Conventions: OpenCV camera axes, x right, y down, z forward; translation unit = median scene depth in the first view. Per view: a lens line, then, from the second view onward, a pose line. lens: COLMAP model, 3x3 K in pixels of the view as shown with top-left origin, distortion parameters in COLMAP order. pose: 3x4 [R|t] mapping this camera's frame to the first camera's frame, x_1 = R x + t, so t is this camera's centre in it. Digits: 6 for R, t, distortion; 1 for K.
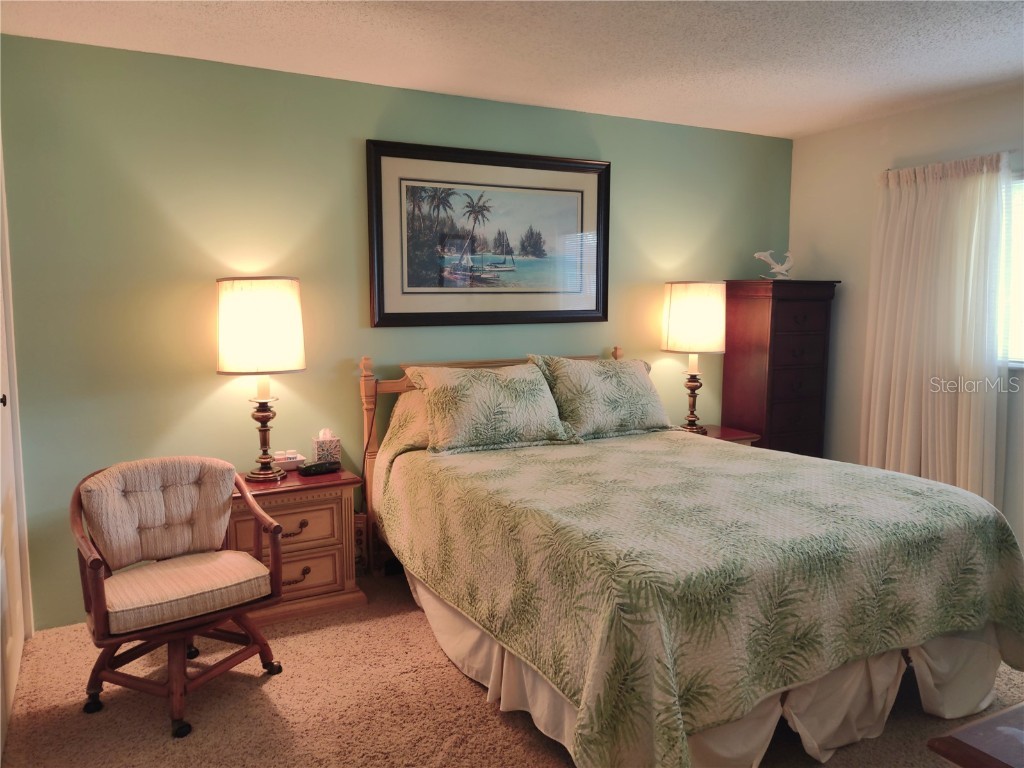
lens RADIAL K [[757.7, 0, 512.4], [0, 757.7, 382.4], [0, 0, 1]] dist [0.063319, -0.053052]
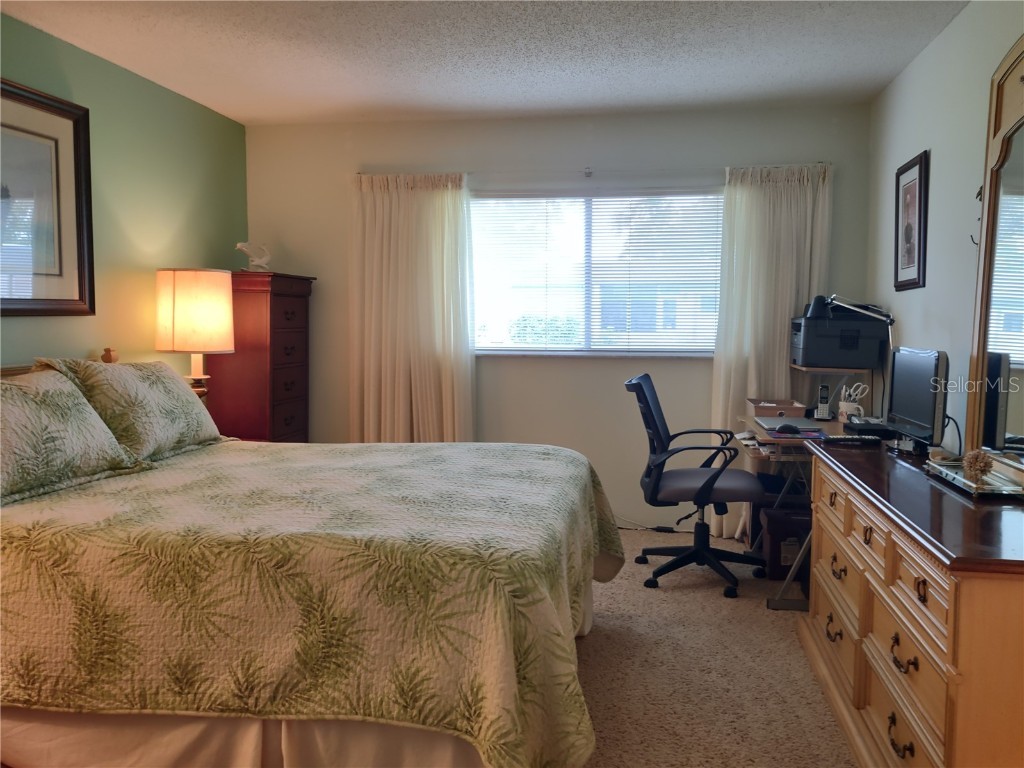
lens RADIAL K [[816.0, 0, 512.6], [0, 816.0, 380.1], [0, 0, 1]] dist [0.058673, -0.012599]
pose [[0.614120, -0.057578, 0.787110, -0.344599], [0.078152, 0.996870, 0.011946, 0.009701], [-0.785334, 0.054177, 0.616697, 0.193525]]
